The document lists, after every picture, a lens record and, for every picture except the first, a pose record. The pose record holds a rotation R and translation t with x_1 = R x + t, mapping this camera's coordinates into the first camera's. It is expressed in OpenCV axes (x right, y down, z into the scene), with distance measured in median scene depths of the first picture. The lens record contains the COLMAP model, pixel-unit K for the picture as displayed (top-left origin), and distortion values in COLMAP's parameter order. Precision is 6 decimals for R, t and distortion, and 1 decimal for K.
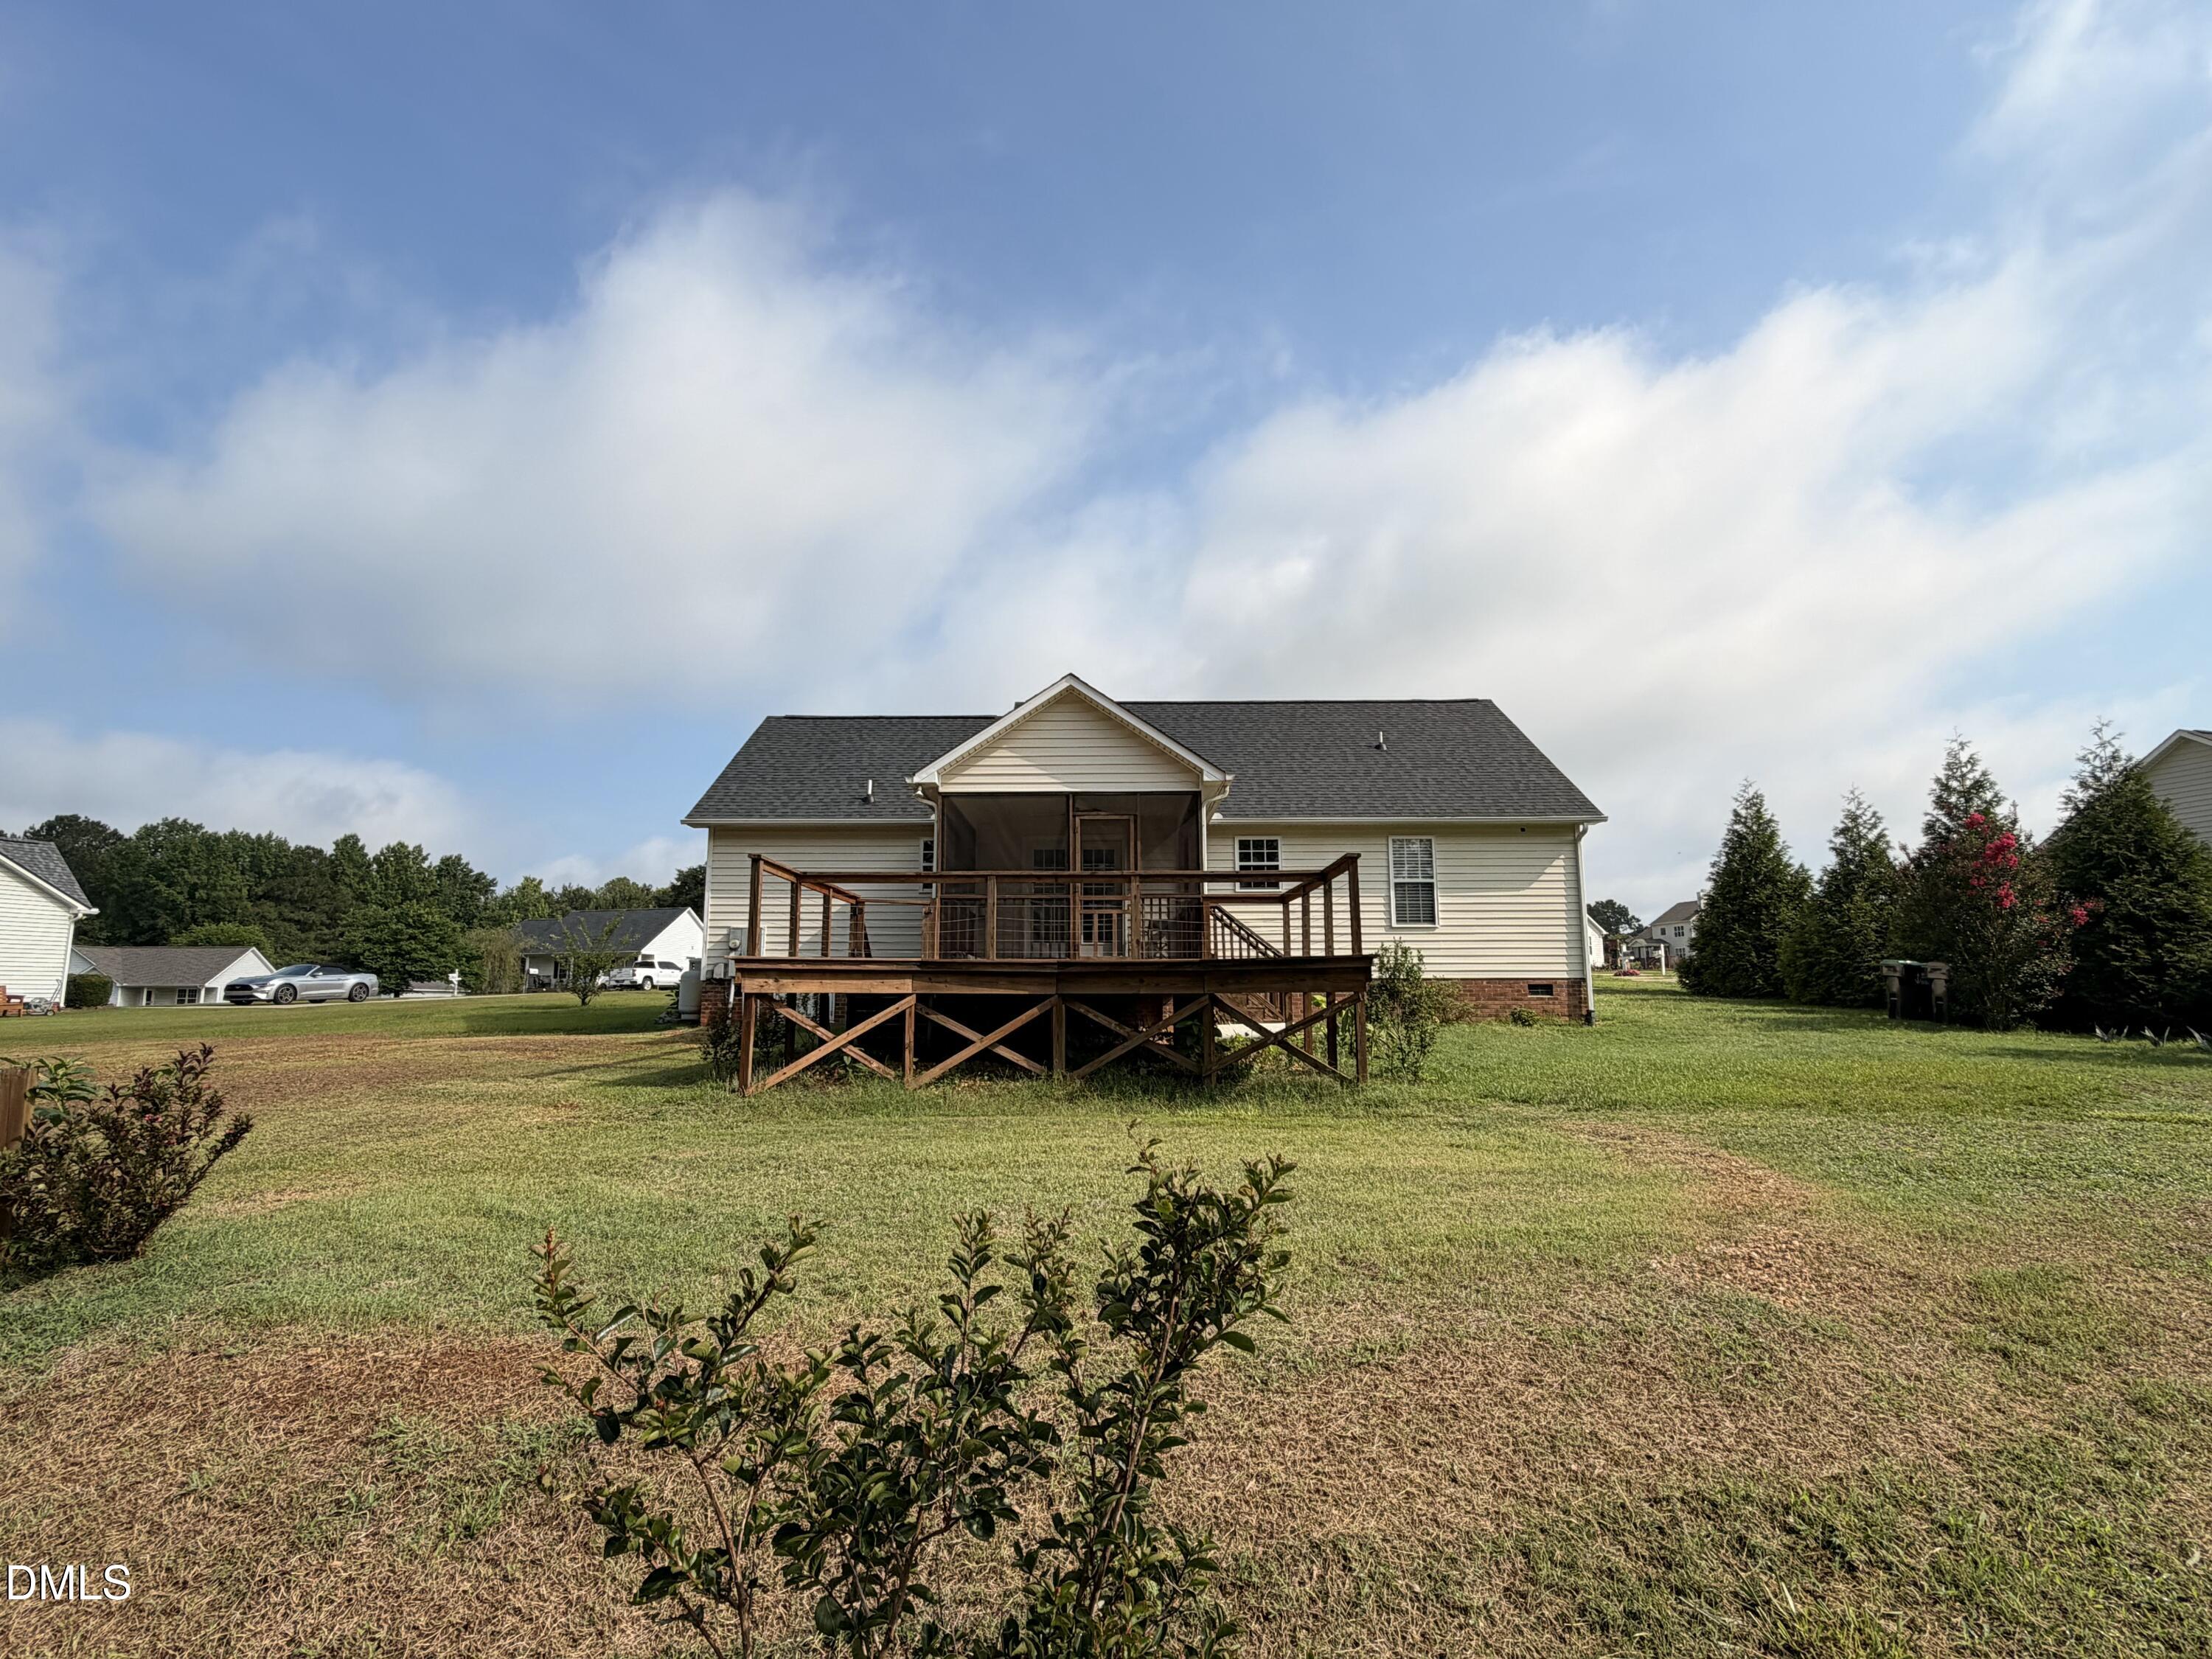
lens RADIAL K [[1113.2, 0, 1106.0], [0, 1113.2, 829.5], [0, 0, 1]] dist [0.001699, 0.000292]
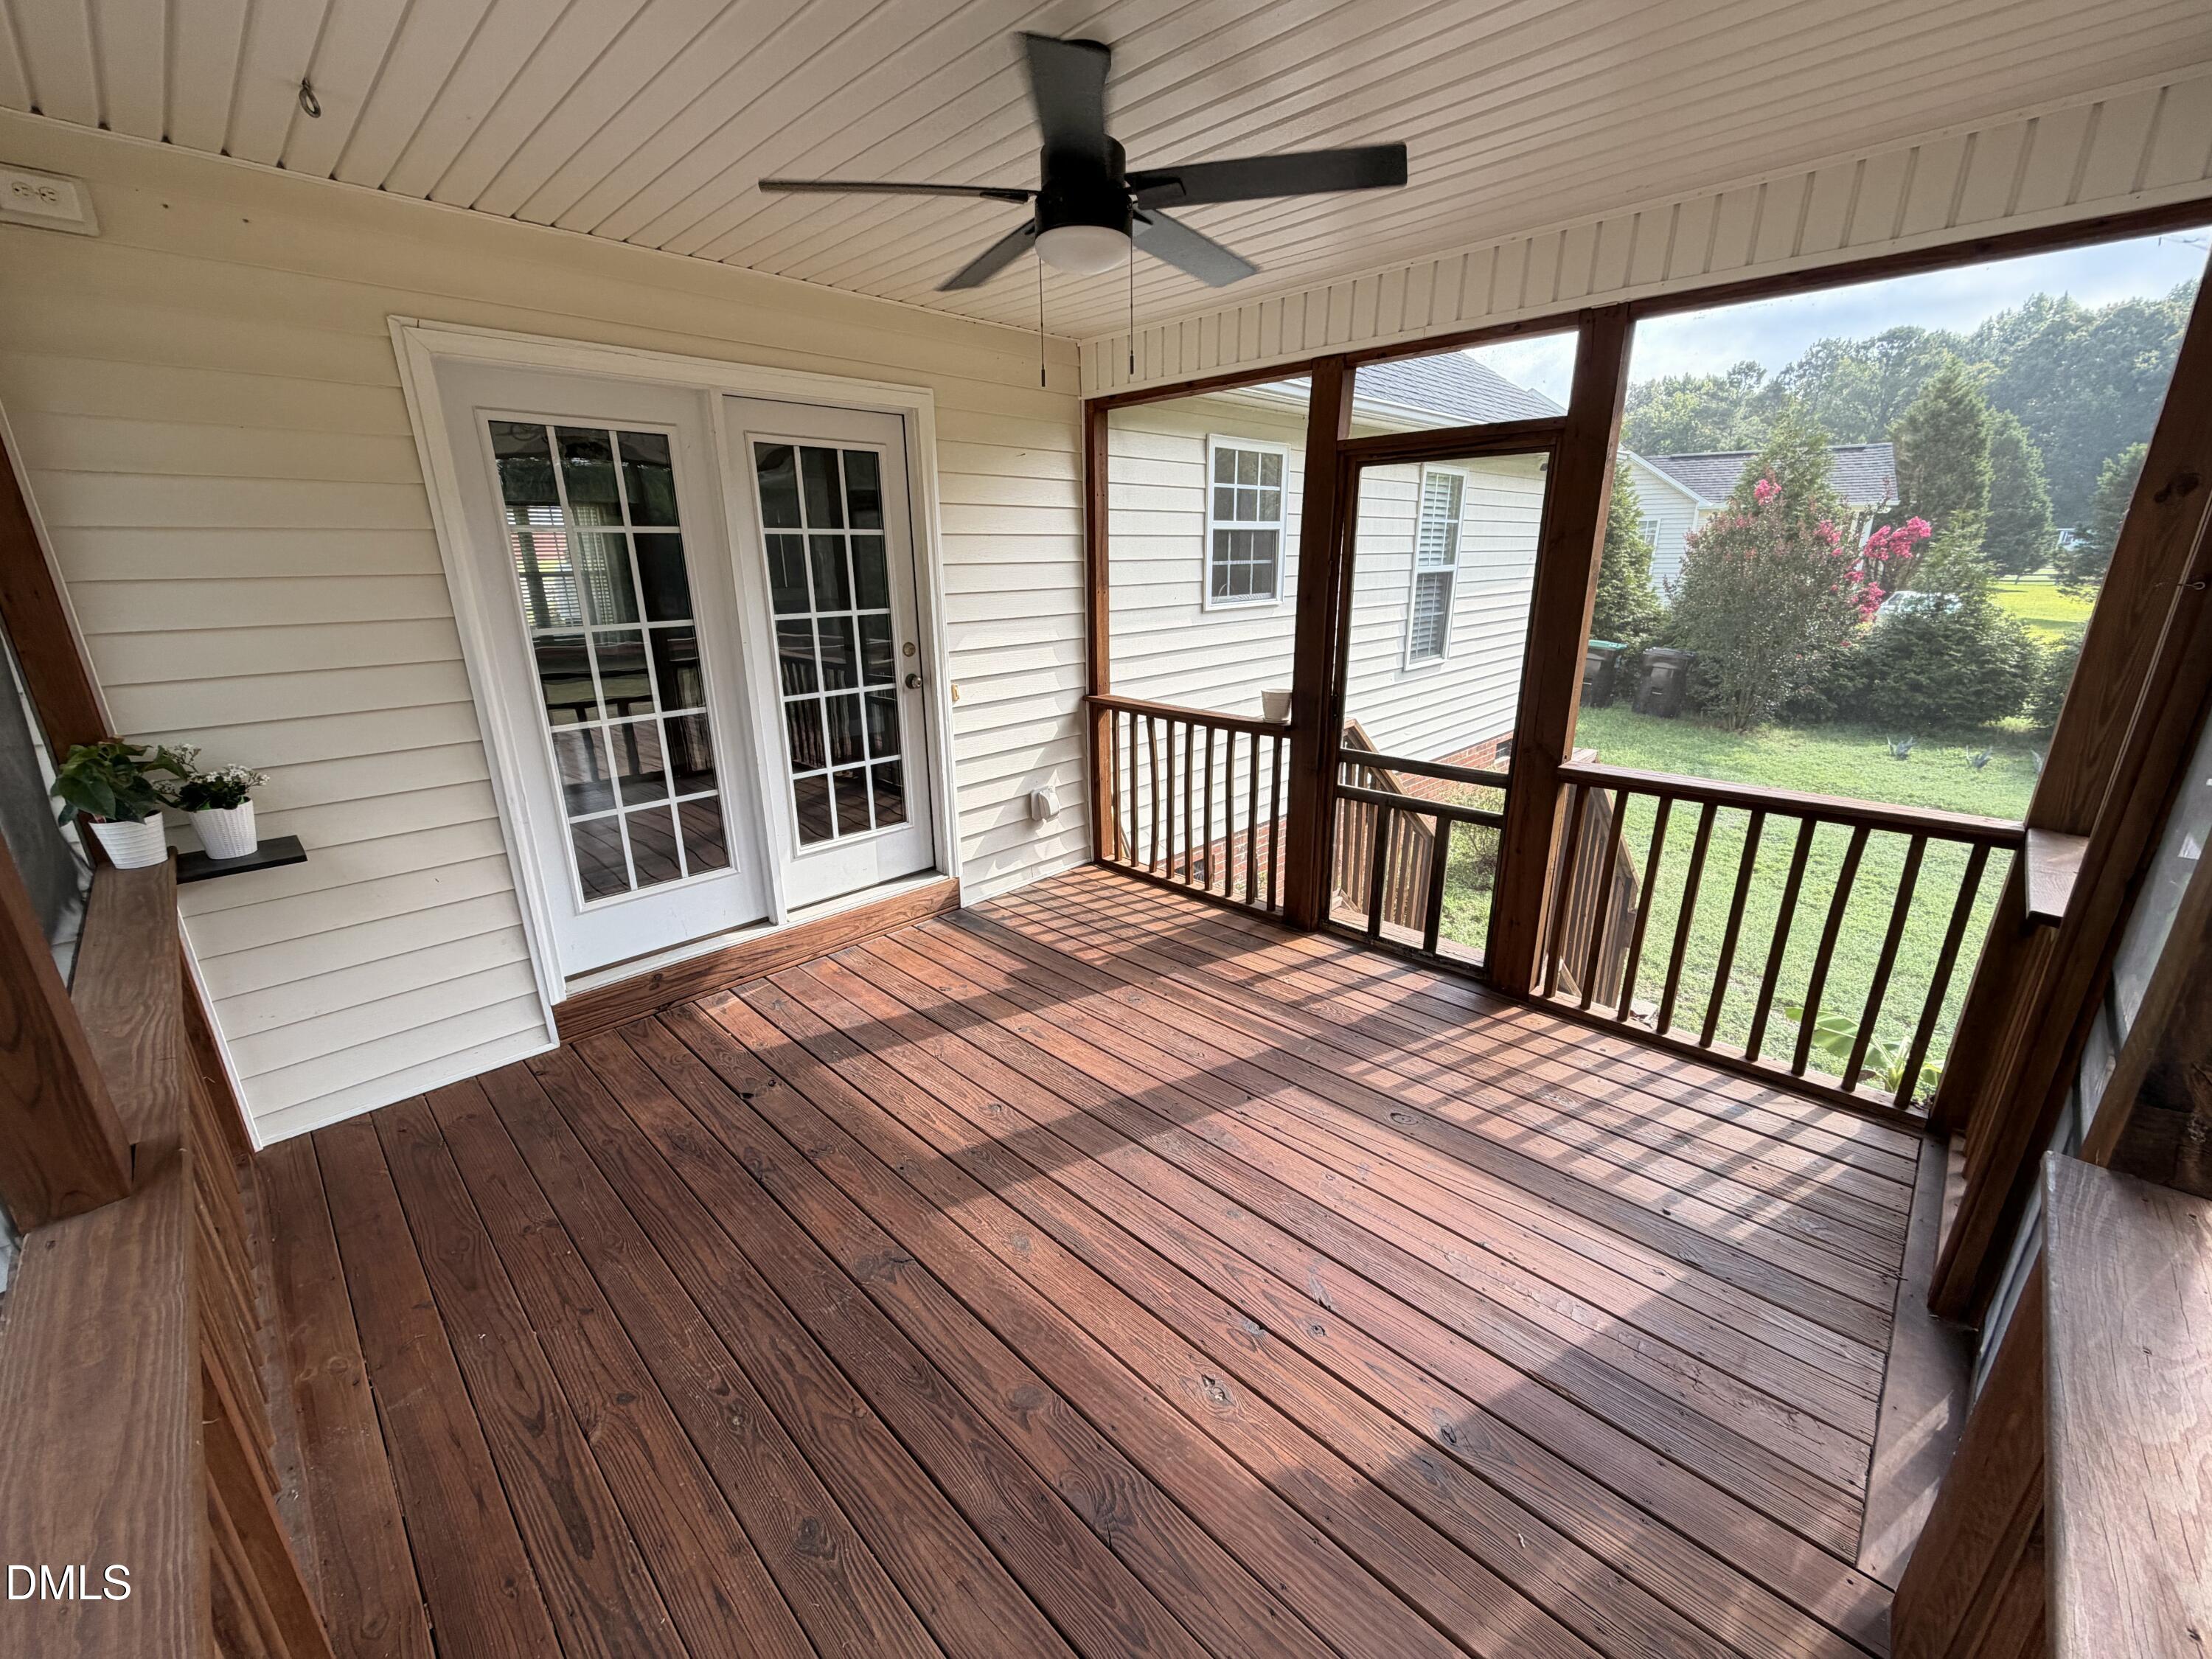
lens RADIAL K [[878.1, 0, 1106.0], [0, 878.1, 829.5], [0, 0, 1]] dist [-0.000890, 0.000338]
pose [[0.688009, -0.224787, 0.690011, -0.109637], [-0.104161, 0.910384, 0.400438, 0.011602], [-0.718188, -0.347377, 0.602938, 0.840890]]
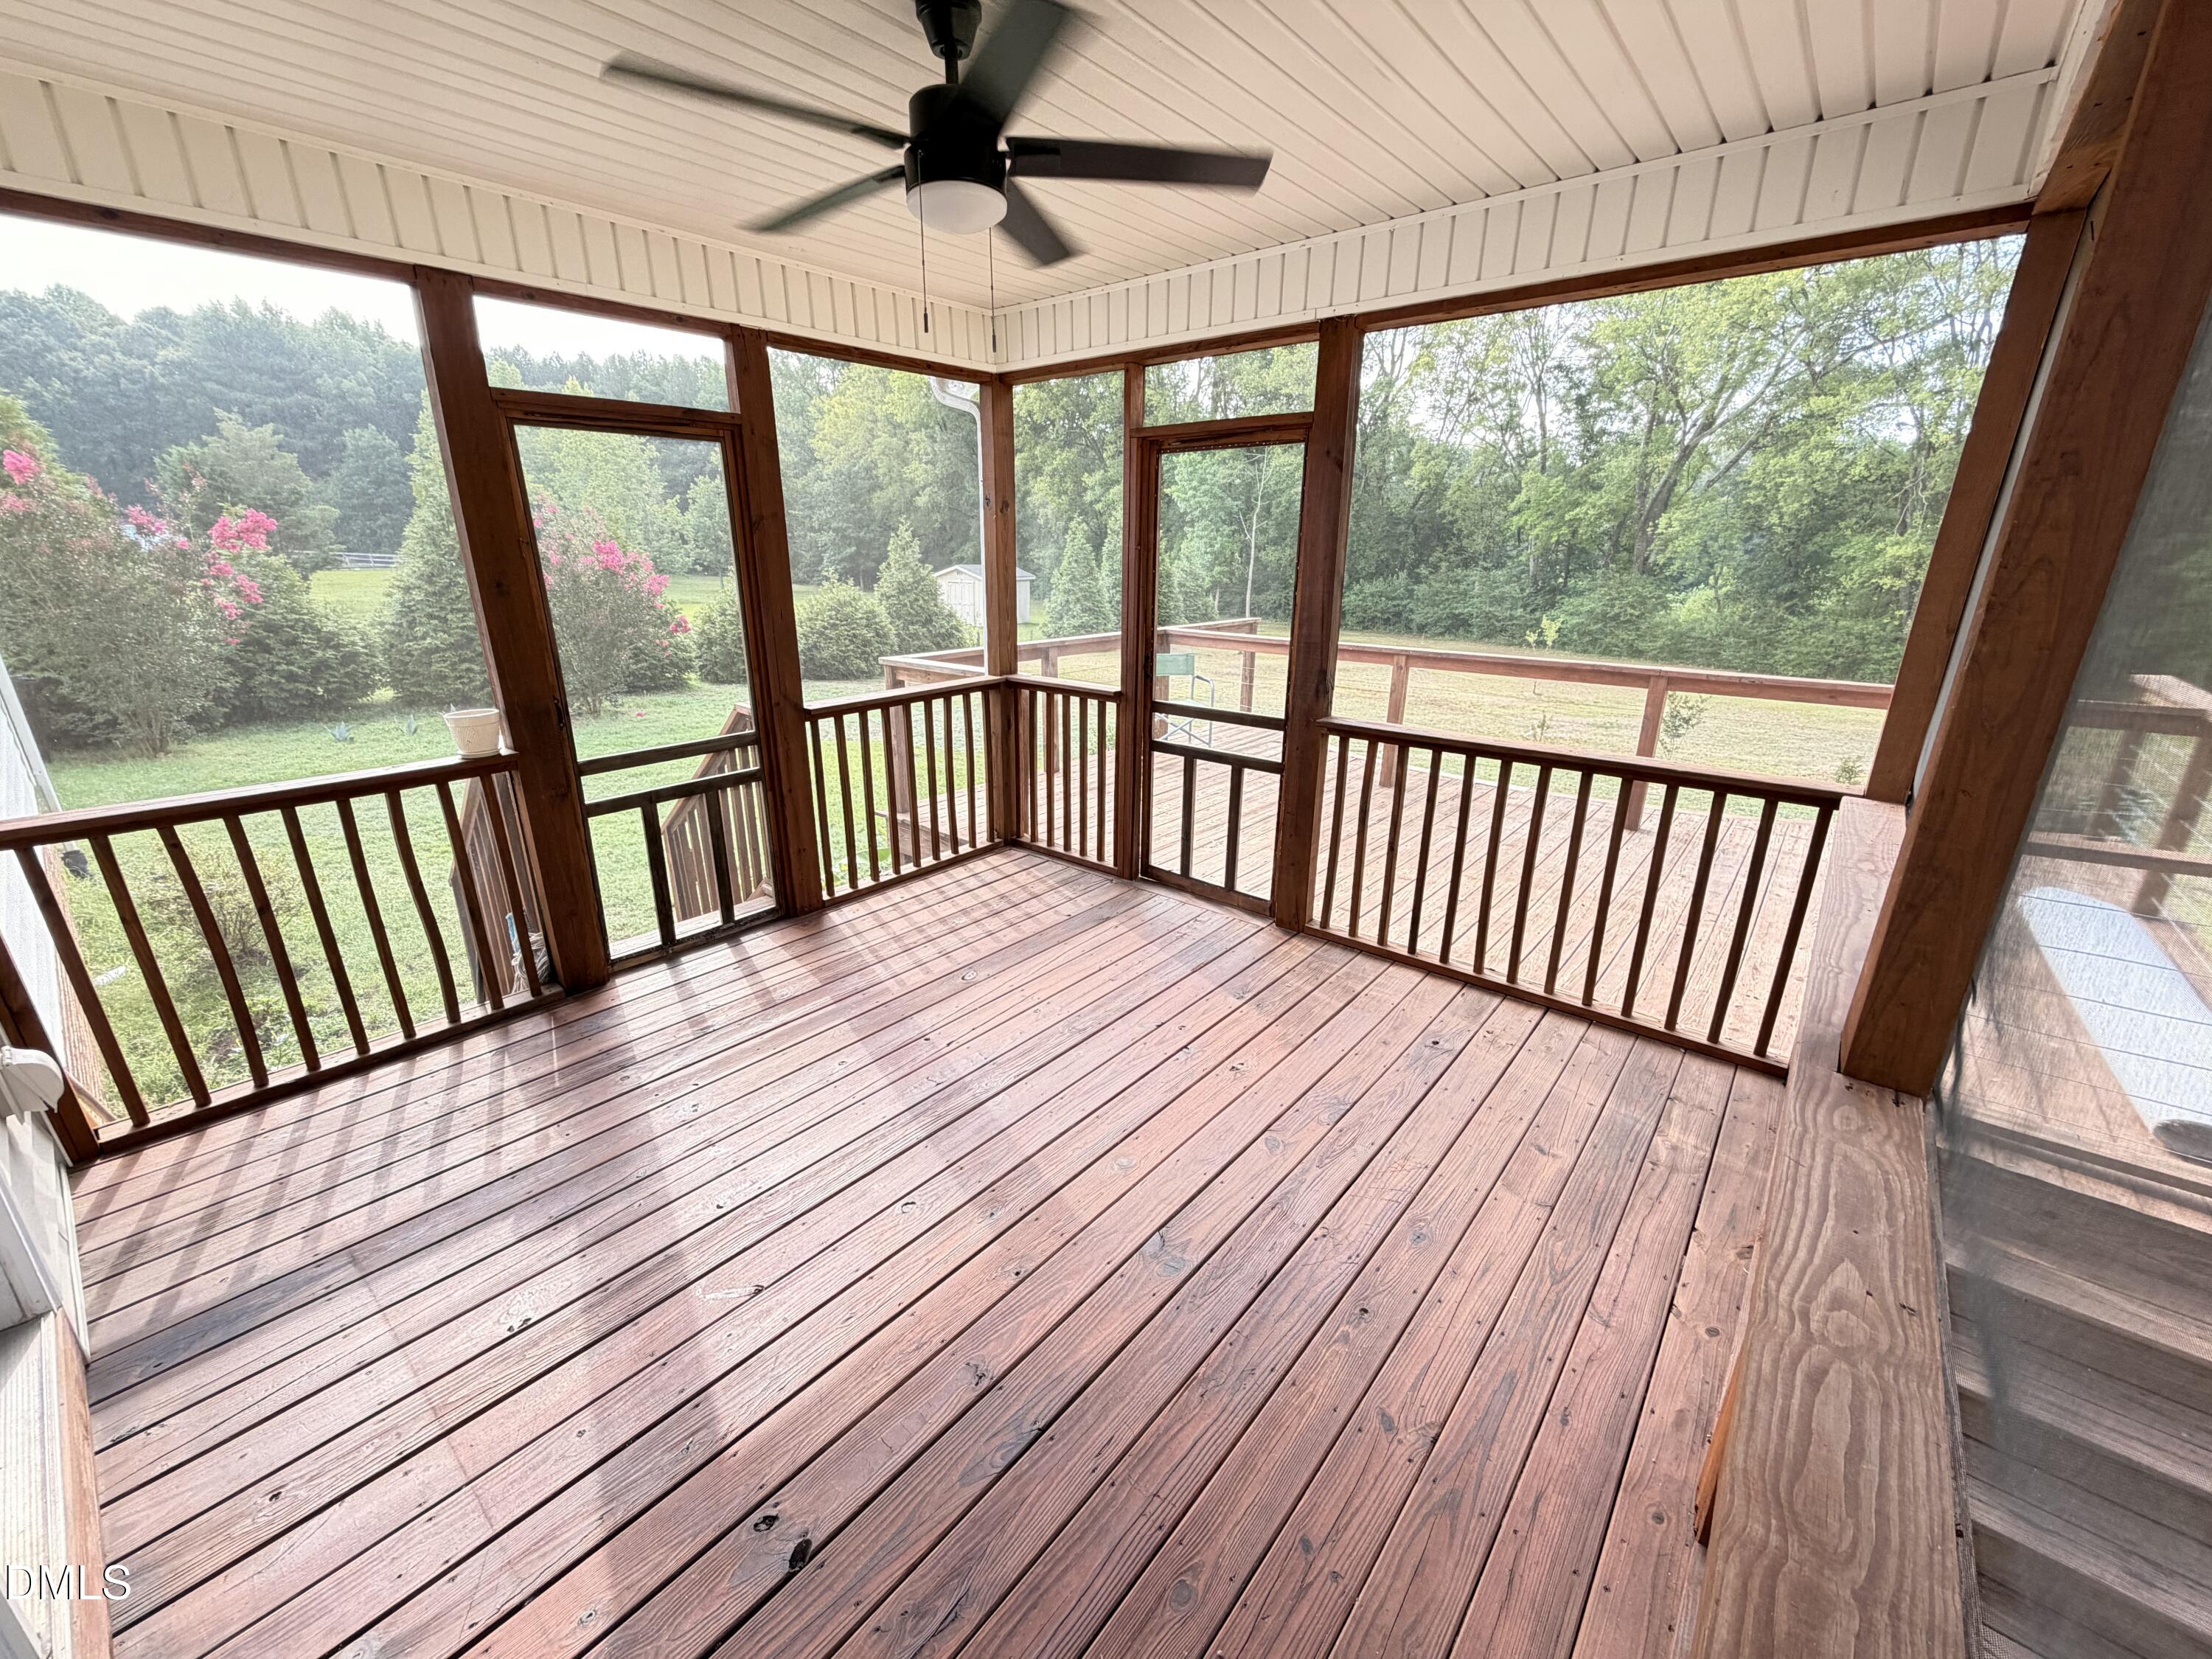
lens RADIAL K [[878.1, 0, 1106.0], [0, 878.1, 829.5], [0, 0, 1]] dist [-0.000890, 0.000338]
pose [[-0.769850, -0.218500, 0.599657, -0.114965], [-0.115924, 0.971814, 0.205279, 0.035196], [-0.627608, 0.088519, -0.773480, 0.999150]]
